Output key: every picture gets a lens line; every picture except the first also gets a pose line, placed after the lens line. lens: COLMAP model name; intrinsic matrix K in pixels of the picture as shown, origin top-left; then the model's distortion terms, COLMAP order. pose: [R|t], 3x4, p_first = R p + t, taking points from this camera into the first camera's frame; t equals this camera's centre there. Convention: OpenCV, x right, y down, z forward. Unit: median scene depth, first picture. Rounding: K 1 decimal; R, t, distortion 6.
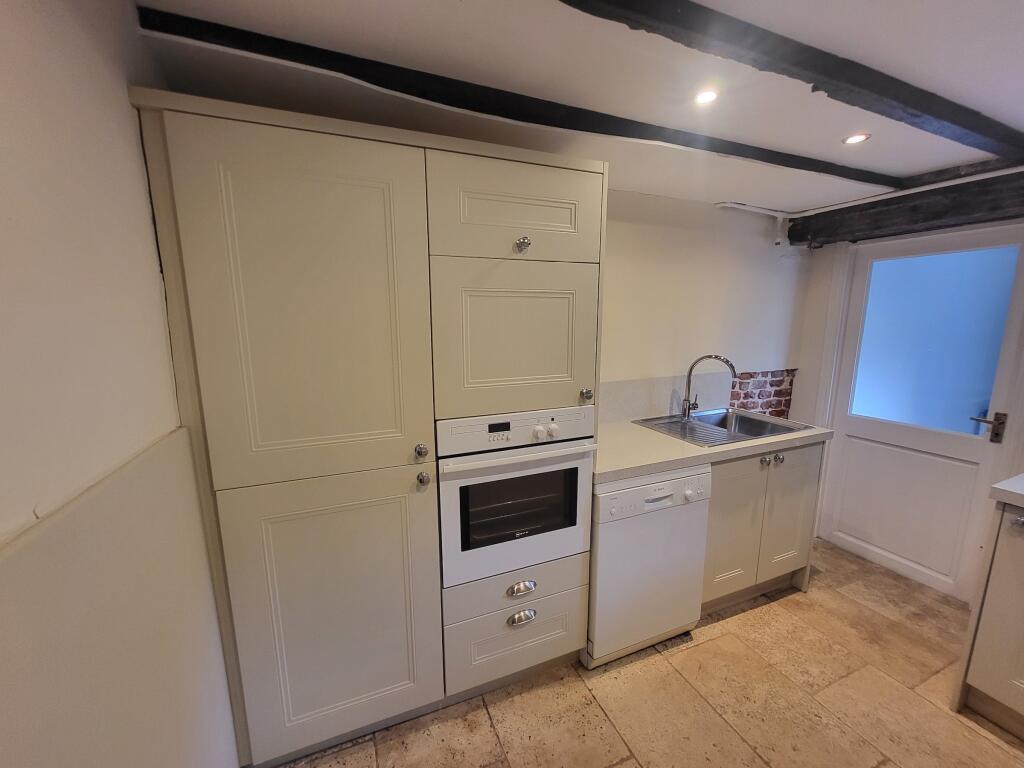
lens RADIAL K [[396.2, 0, 506.7], [0, 396.2, 386.5], [0, 0, 1]] dist [0.002239, 0.000170]
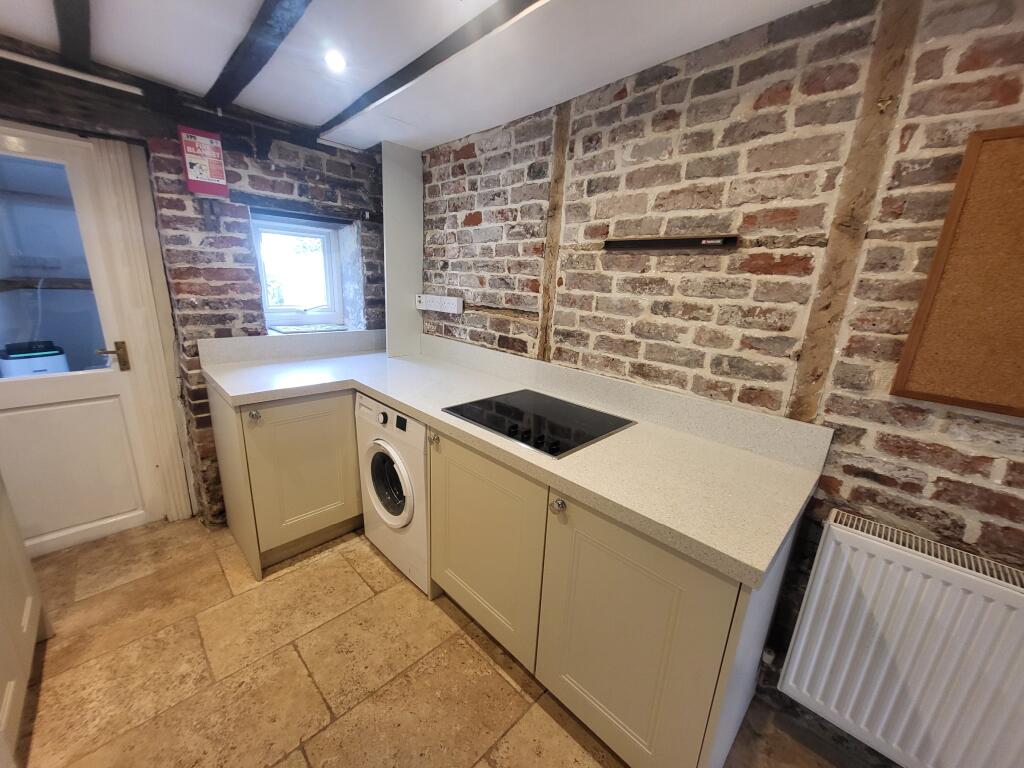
lens RADIAL K [[396.2, 0, 507.4], [0, 396.2, 385.9], [0, 0, 1]] dist [0.002239, 0.000170]
pose [[-0.373142, -0.255351, 0.891942, -0.073200], [0.111297, 0.942116, 0.316275, -0.037319], [-0.921074, 0.217286, -0.323123, 0.429381]]
